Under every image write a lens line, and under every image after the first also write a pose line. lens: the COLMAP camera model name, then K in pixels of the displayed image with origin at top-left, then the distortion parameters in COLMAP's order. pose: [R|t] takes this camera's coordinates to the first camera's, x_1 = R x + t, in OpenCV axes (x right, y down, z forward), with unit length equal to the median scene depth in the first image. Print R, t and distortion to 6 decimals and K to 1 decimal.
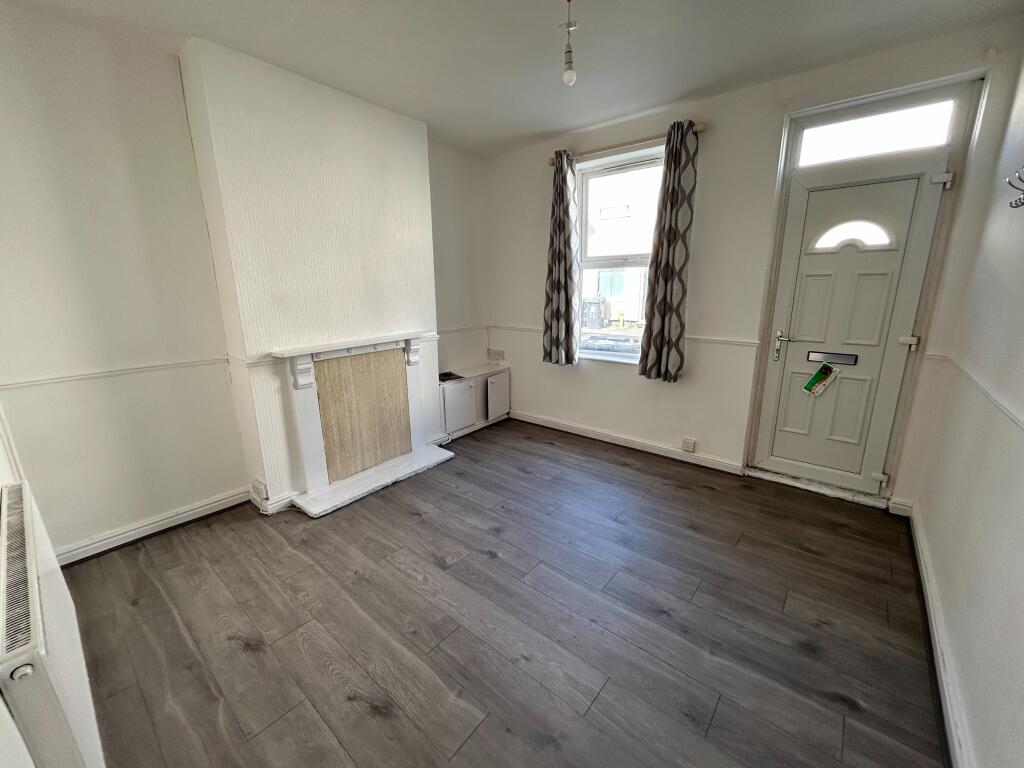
lens RADIAL K [[409.7, 0, 510.5], [0, 409.7, 381.8], [0, 0, 1]] dist [-0.000867, 0.000267]
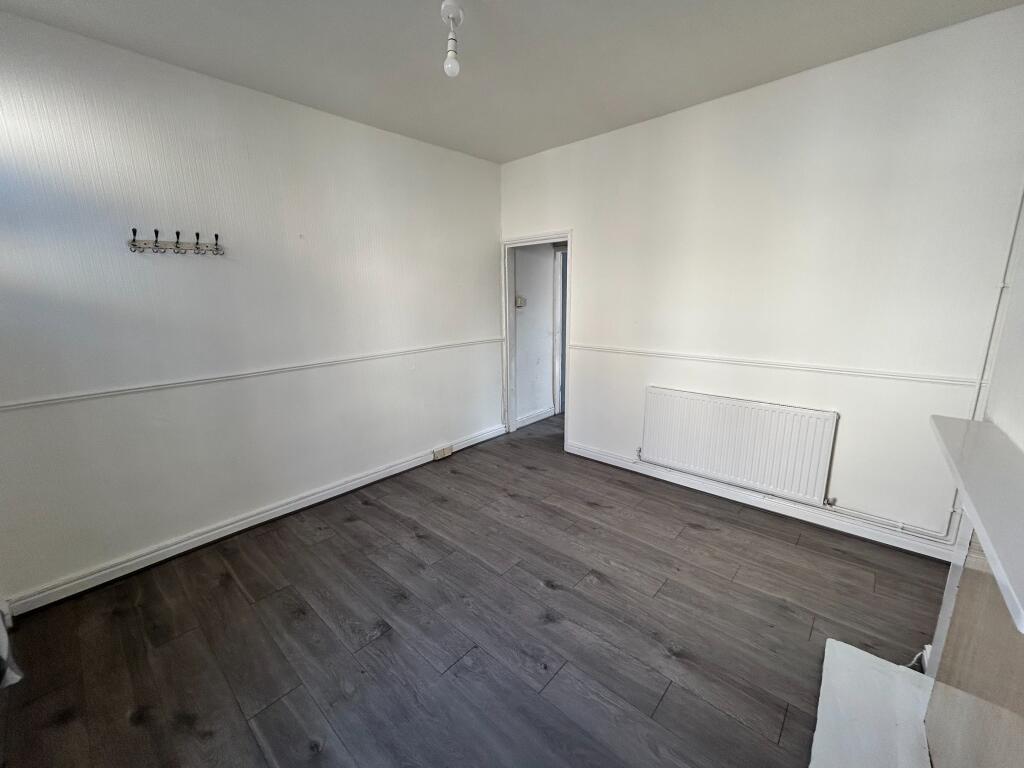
lens RADIAL K [[409.7, 0, 513.8], [0, 409.7, 382.3], [0, 0, 1]] dist [-0.000867, 0.000267]
pose [[-0.999338, 0.021490, 0.029353, 0.002041], [0.032135, 0.899678, 0.435369, -0.426278], [-0.017053, 0.436024, -0.899773, 1.712179]]
